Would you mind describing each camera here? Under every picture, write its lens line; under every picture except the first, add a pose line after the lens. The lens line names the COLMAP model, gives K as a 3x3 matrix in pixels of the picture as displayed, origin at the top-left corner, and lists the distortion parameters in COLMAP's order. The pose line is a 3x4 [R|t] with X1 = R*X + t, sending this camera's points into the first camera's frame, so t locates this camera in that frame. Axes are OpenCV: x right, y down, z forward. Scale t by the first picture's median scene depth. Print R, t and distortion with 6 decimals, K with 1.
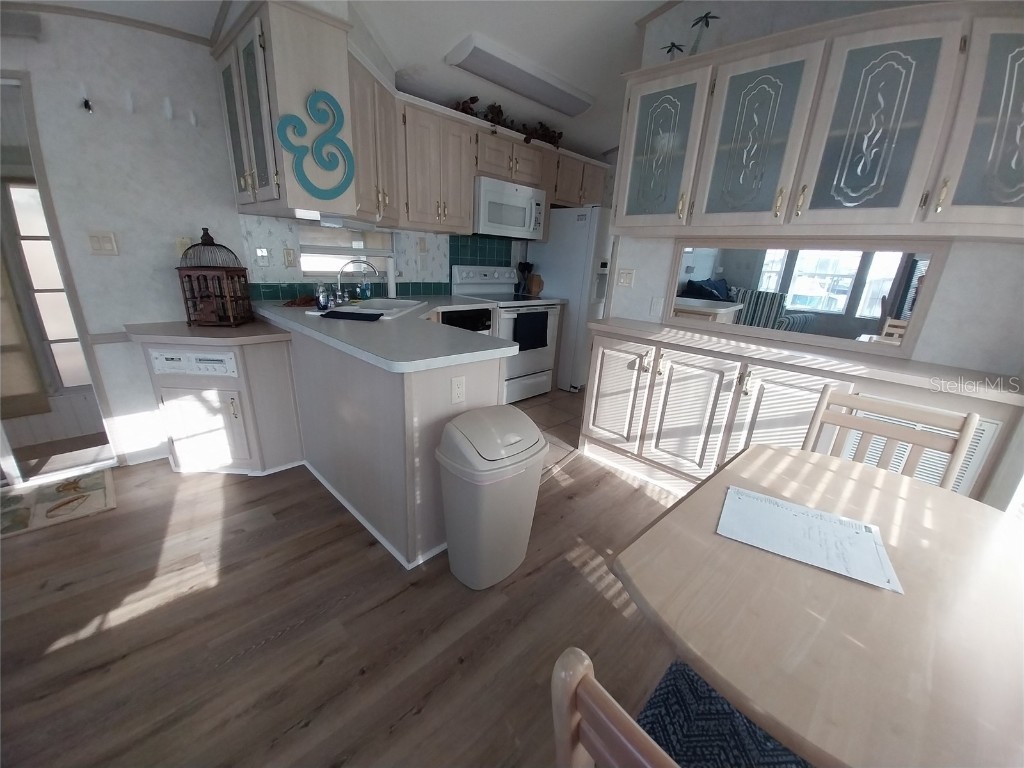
lens RADIAL K [[404.5, 0, 506.5], [0, 404.5, 404.0], [0, 0, 1]] dist [0.012385, -0.014399]
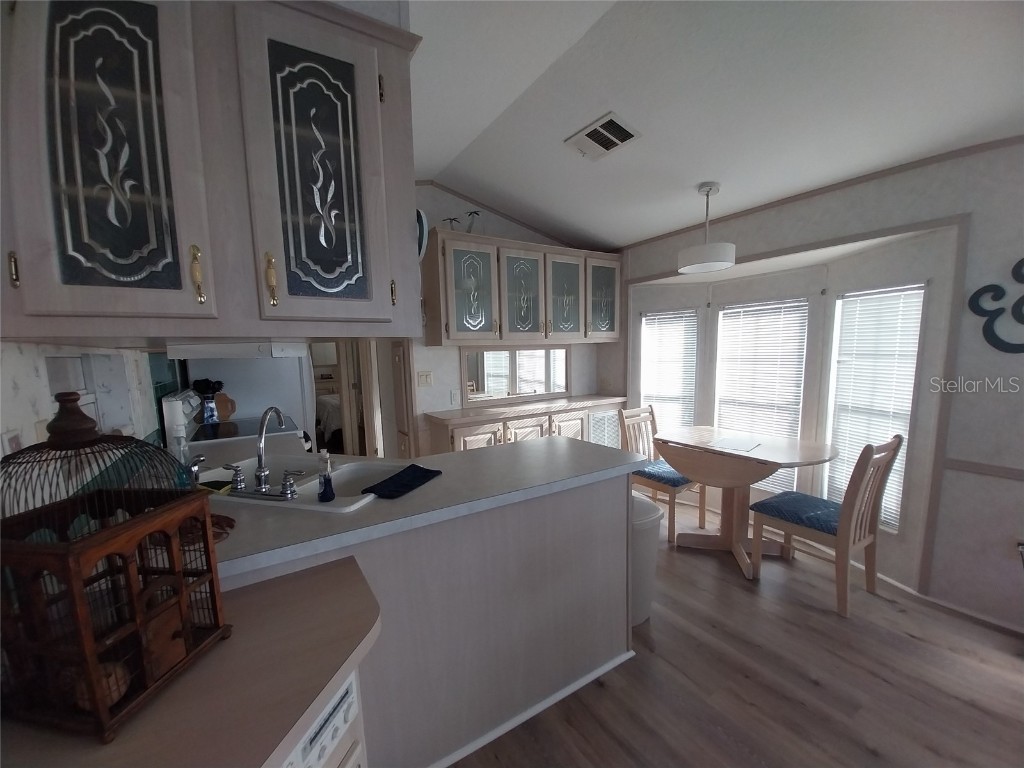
lens RADIAL K [[404.5, 0, 506.5], [0, 404.5, 404.0], [0, 0, 1]] dist [0.012385, -0.014399]
pose [[0.216192, -0.185050, 0.958654, -0.624308], [0.365615, 0.925776, 0.096252, -0.220346], [-0.905310, 0.329690, 0.267803, 0.409780]]
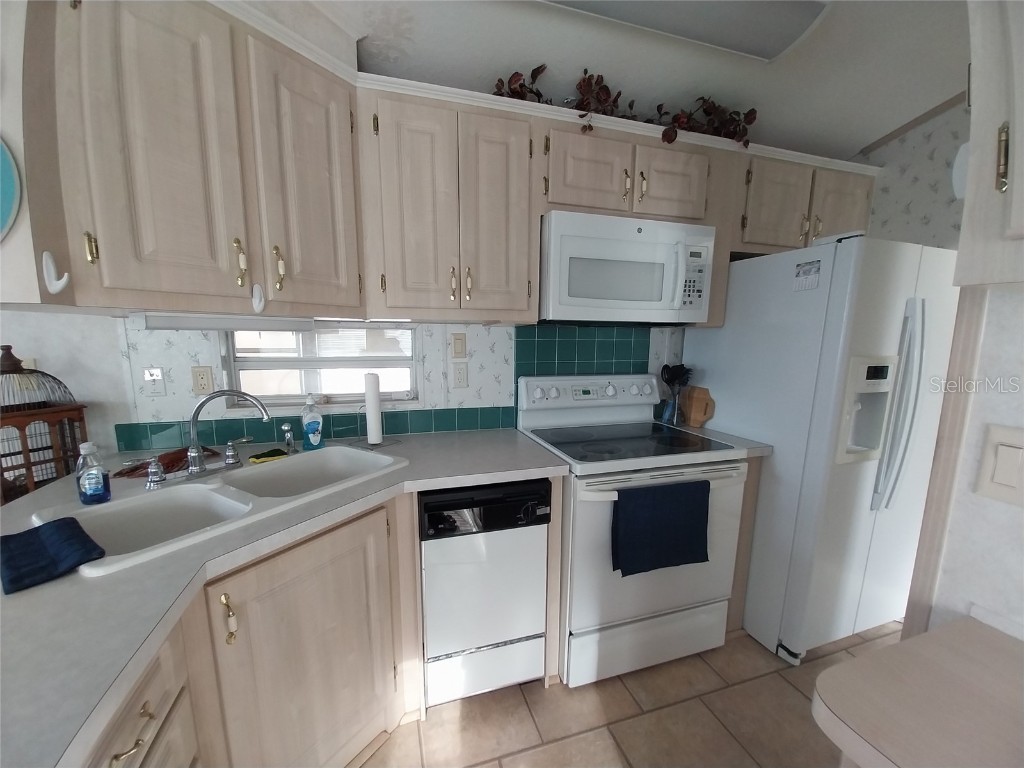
lens RADIAL K [[404.5, 0, 506.5], [0, 404.5, 404.0], [0, 0, 1]] dist [0.012385, -0.014399]
pose [[0.885019, 0.029570, -0.464615, 0.115831], [-0.120990, 0.978299, -0.168204, -0.224895], [0.449559, 0.205078, 0.869391, 0.552292]]
